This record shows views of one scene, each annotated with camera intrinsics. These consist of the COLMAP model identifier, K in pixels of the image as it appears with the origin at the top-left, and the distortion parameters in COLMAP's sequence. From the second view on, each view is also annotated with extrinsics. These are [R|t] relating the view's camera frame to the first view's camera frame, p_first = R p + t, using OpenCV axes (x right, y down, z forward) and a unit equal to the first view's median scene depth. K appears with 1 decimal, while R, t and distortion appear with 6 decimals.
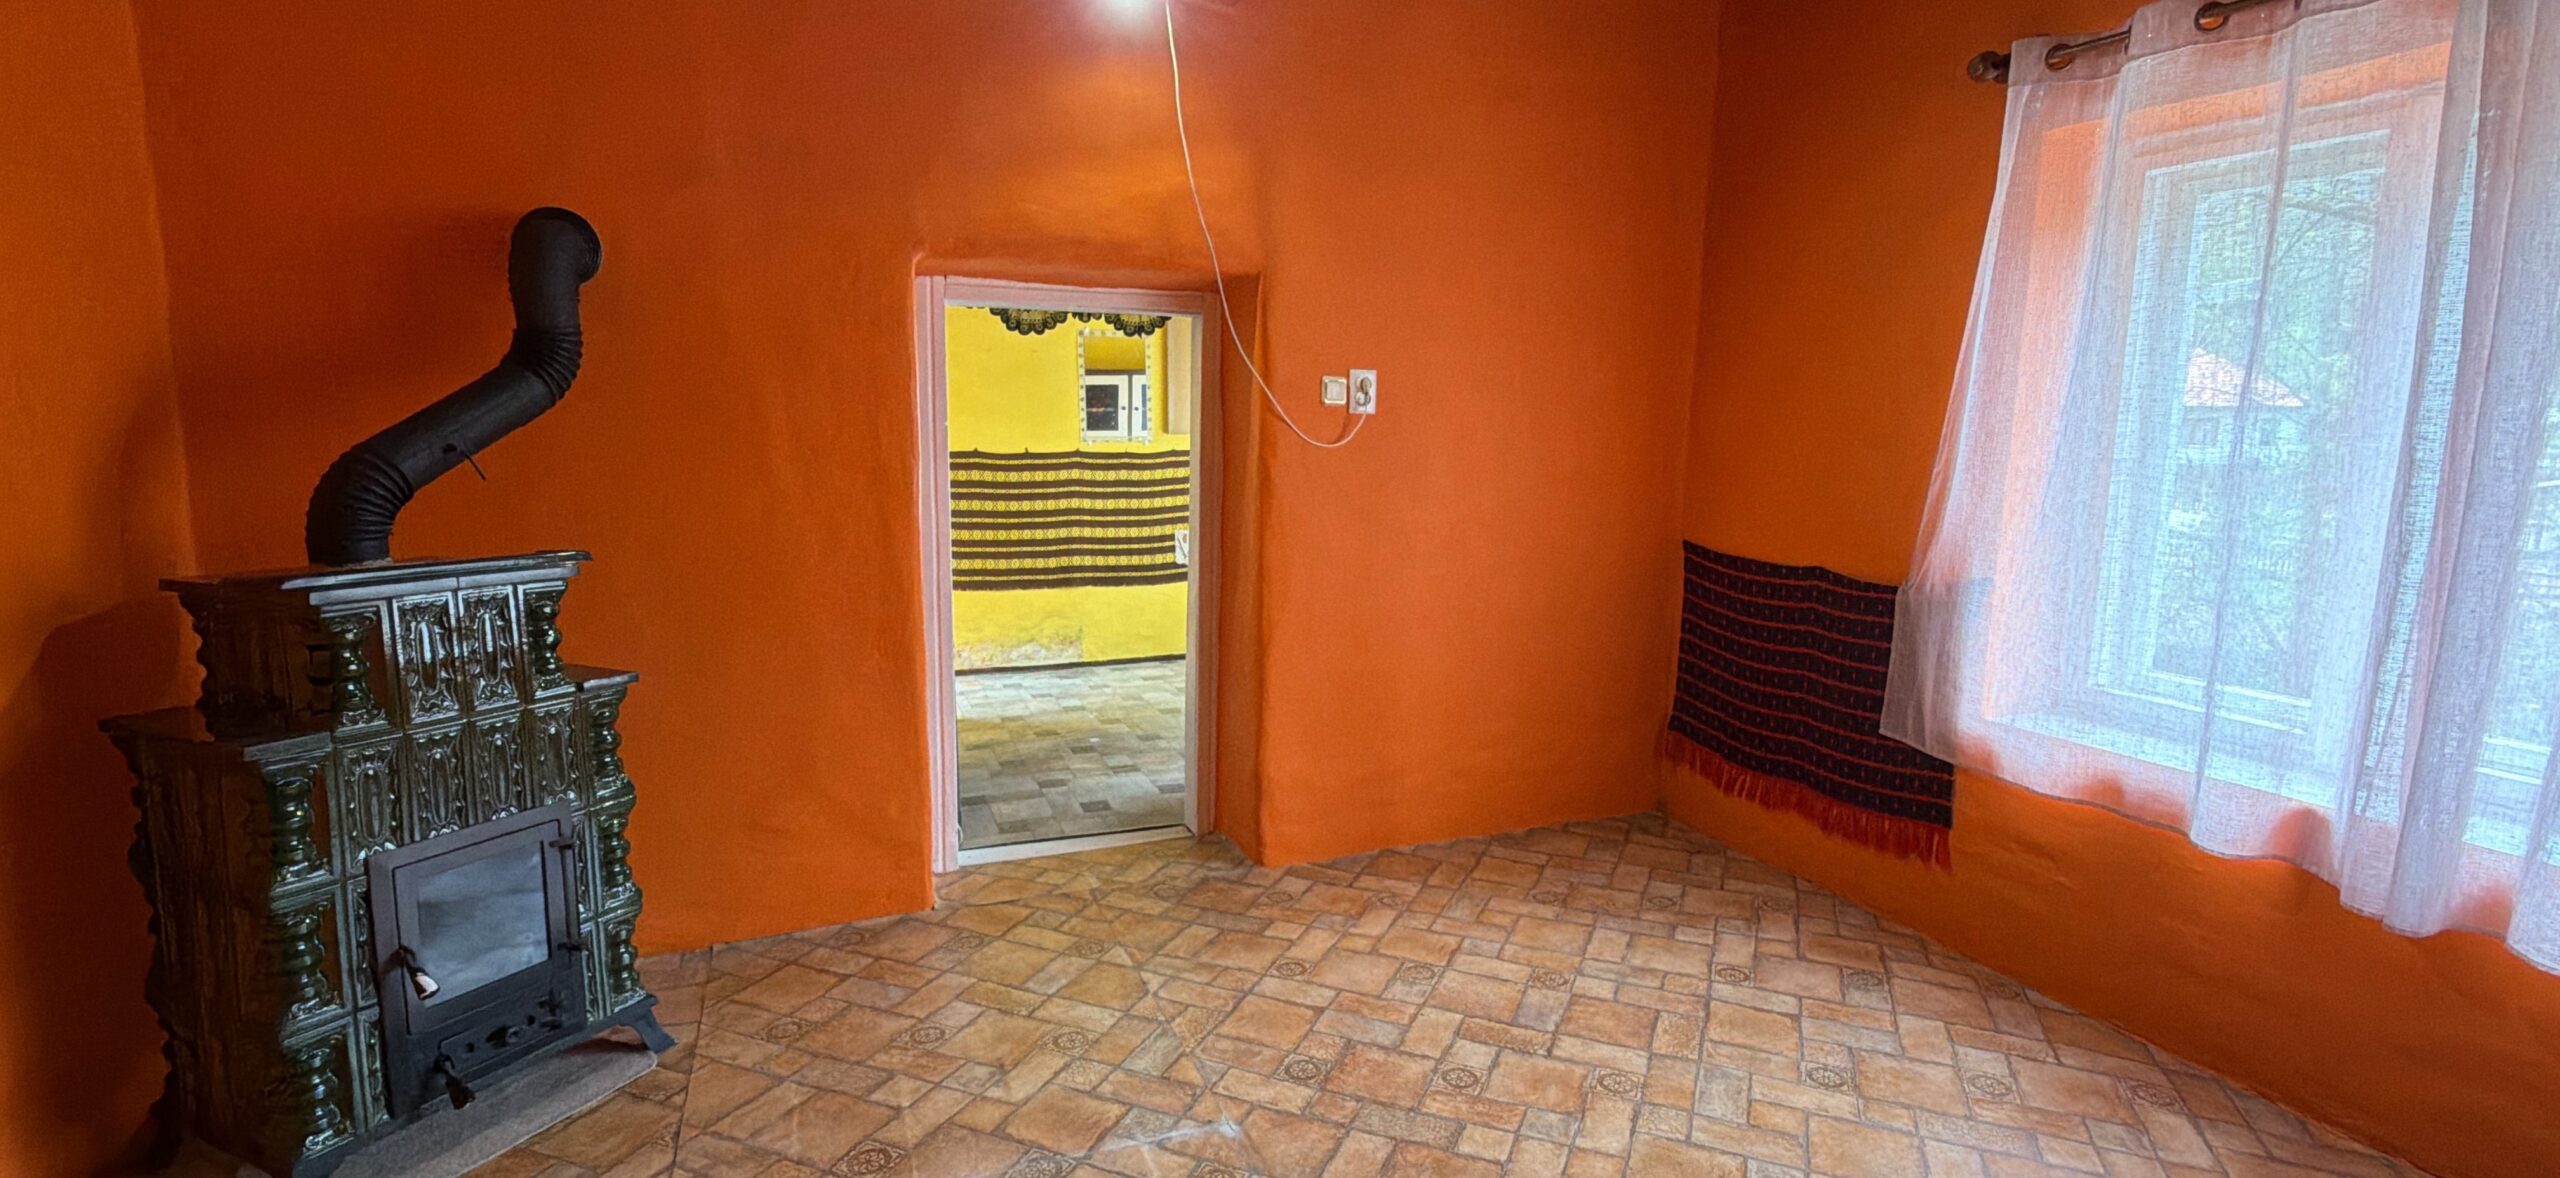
lens RADIAL K [[1163.5, 0, 1283.0], [0, 1163.5, 593.6], [0, 0, 1]] dist [-0.001469, 0.000657]
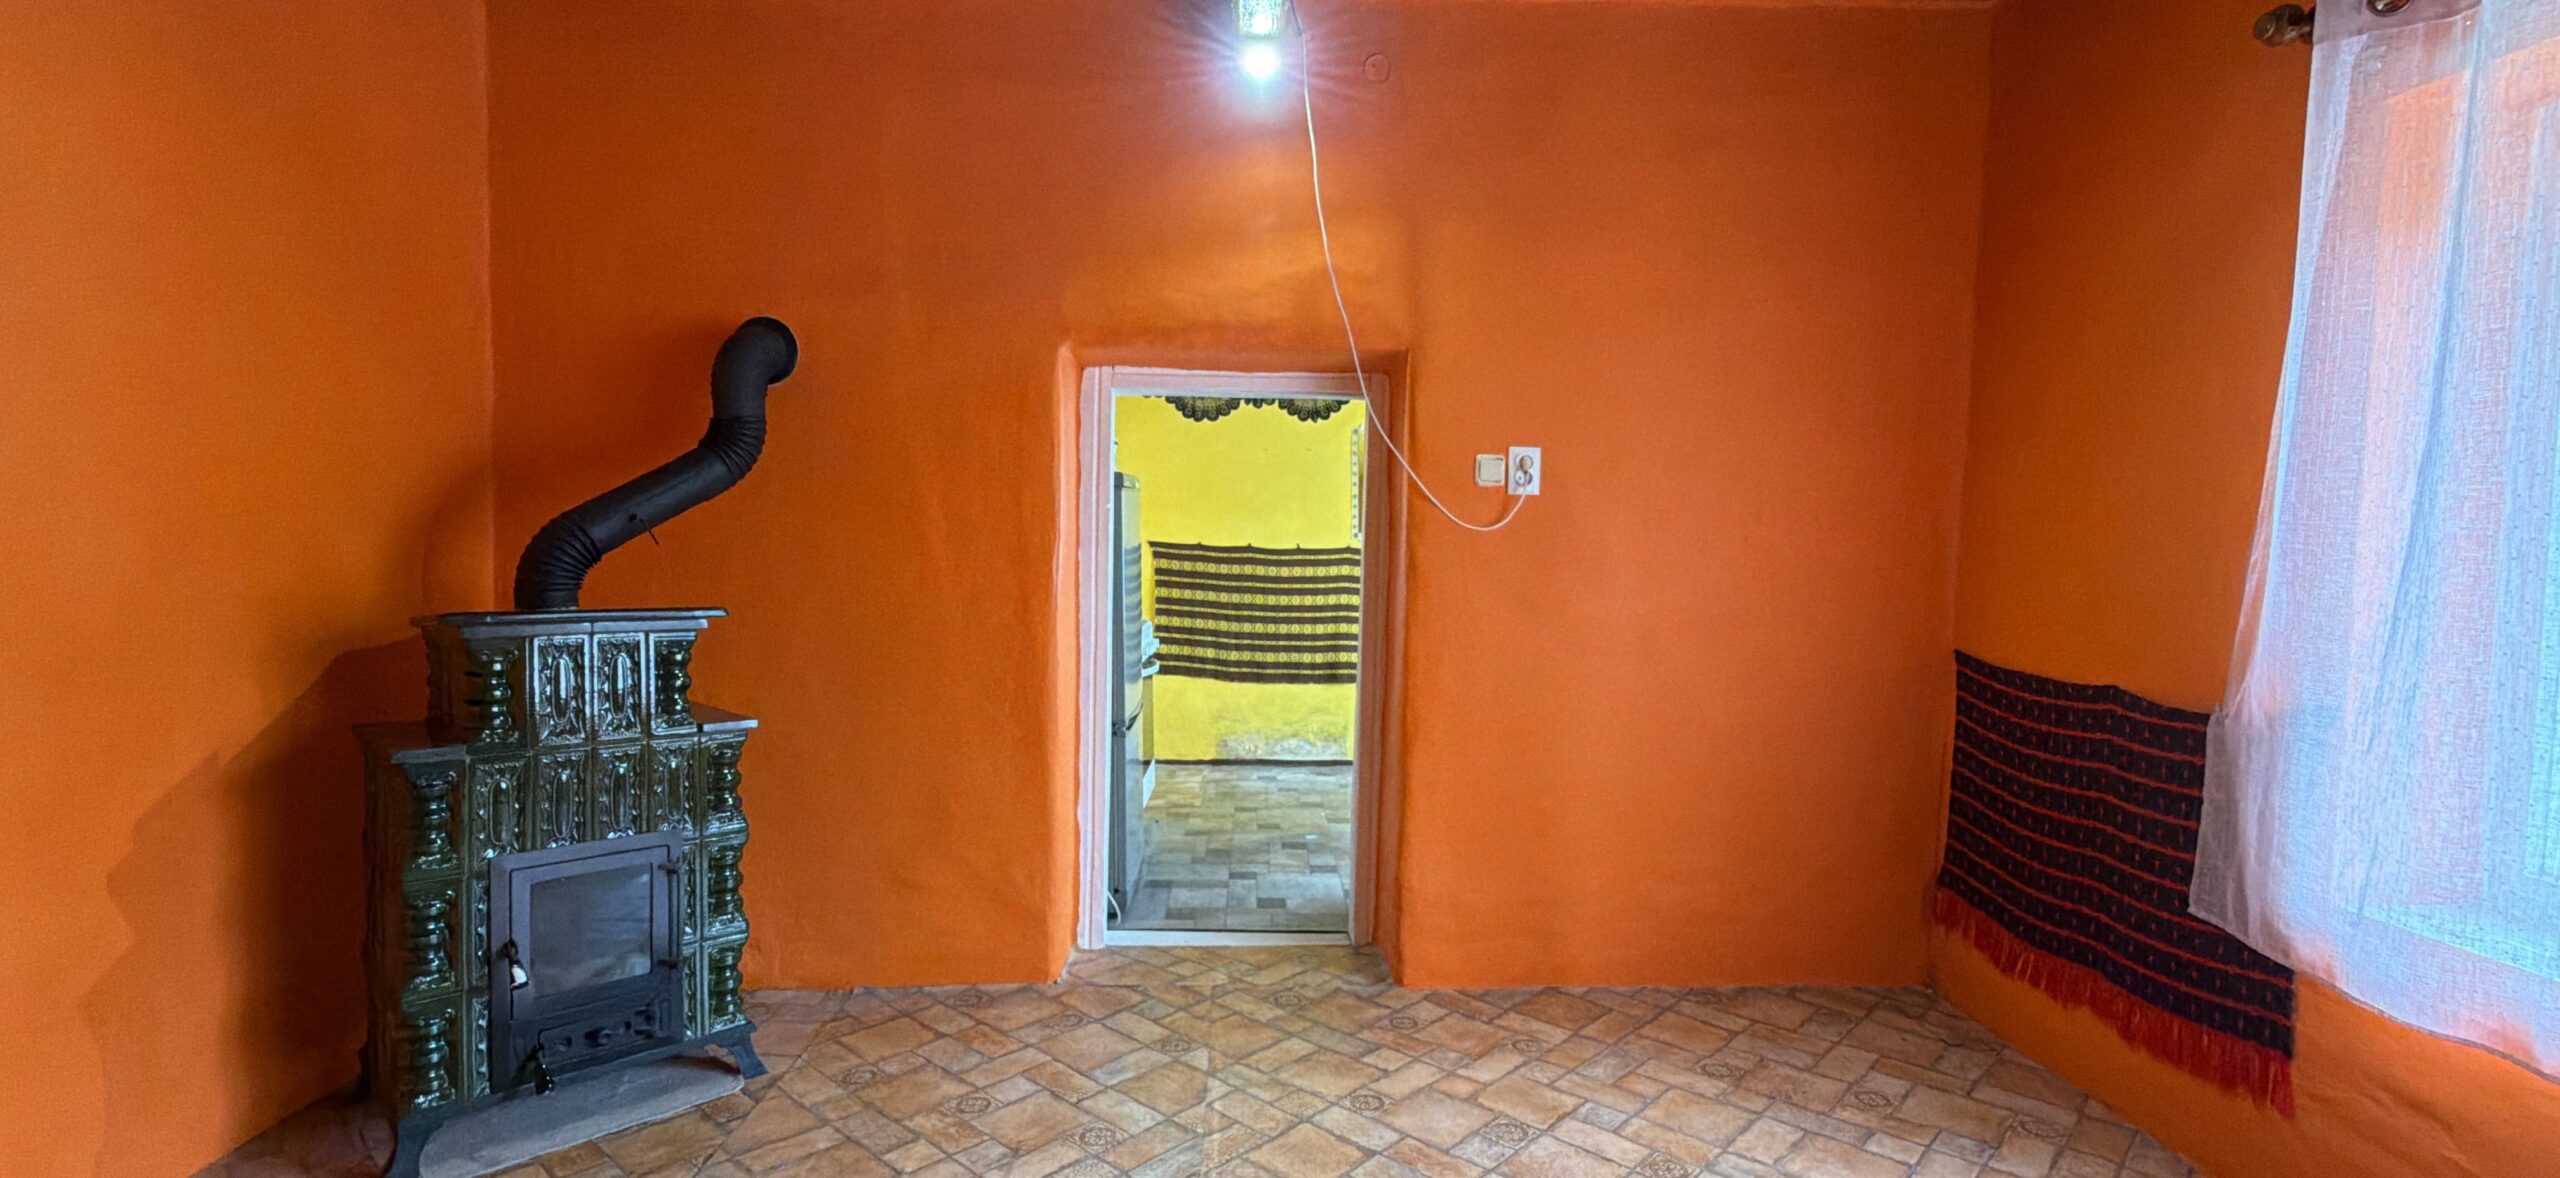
lens RADIAL K [[1163.5, 0, 1283.0], [0, 1163.5, 593.6], [0, 0, 1]] dist [-0.001469, 0.000657]
pose [[0.940040, 0.021535, -0.340383, 0.223199], [-0.054228, 0.994746, -0.086826, 0.013809], [0.336725, 0.100079, 0.936269, 0.094695]]
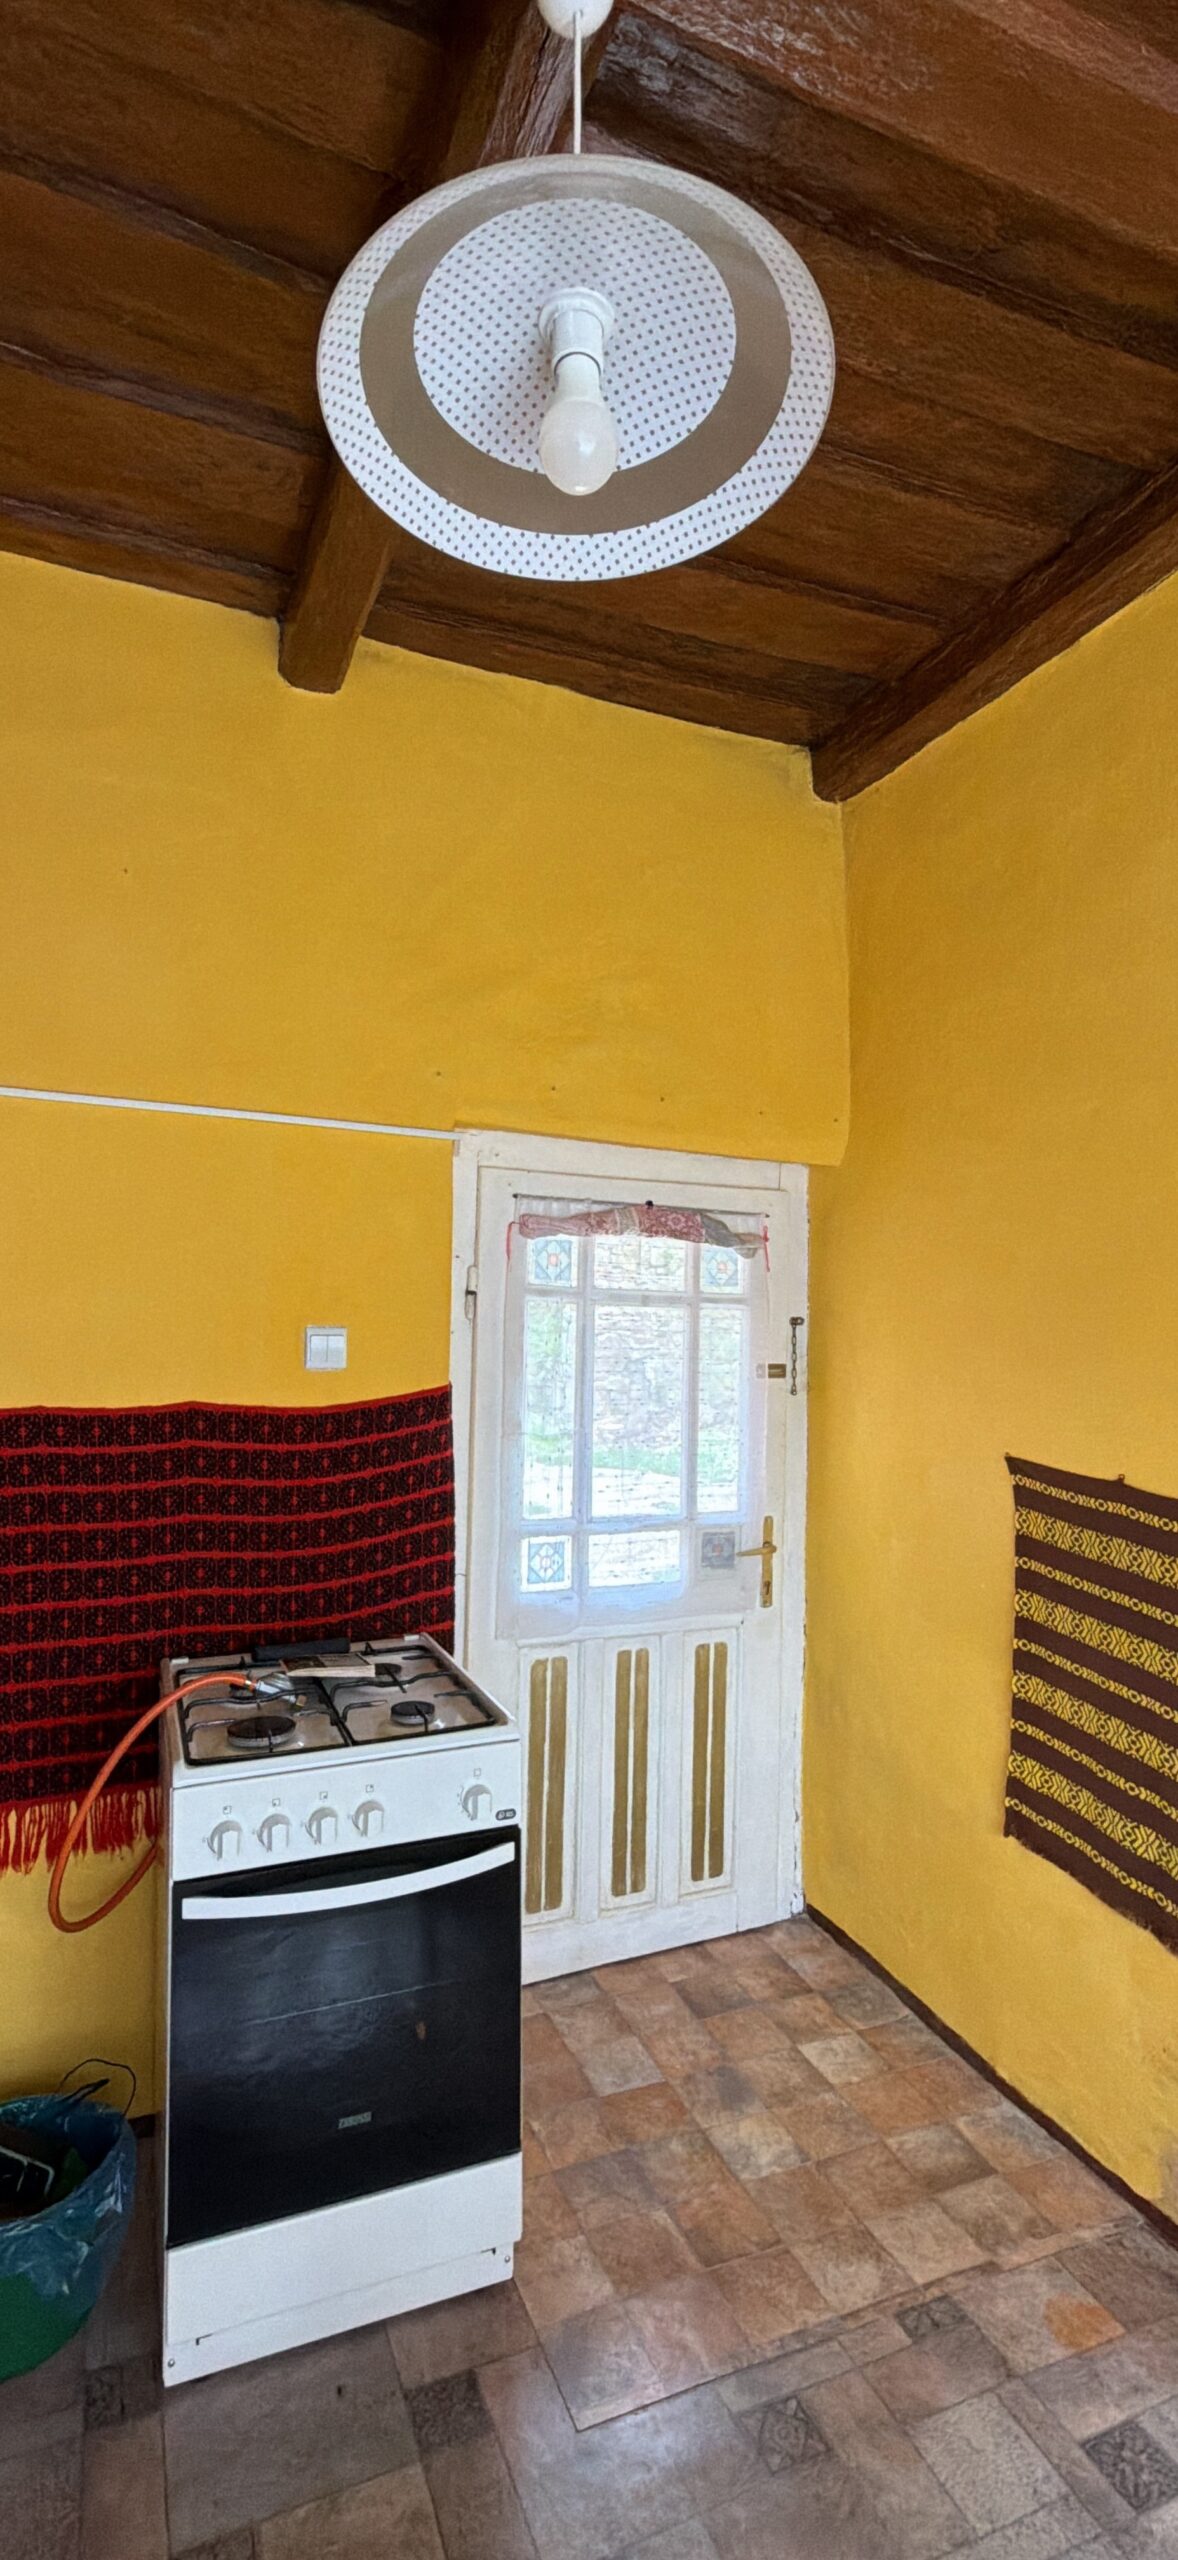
lens RADIAL K [[1163.5, 0, 588.4], [0, 1163.5, 1286.5], [0, 0, 1]] dist [-0.001469, 0.000657]
pose [[0.019923, -0.025550, -0.999475, 0.043304], [-0.151030, 0.988125, -0.028271, -0.279319], [0.988328, 0.151514, 0.015828, 1.586154]]
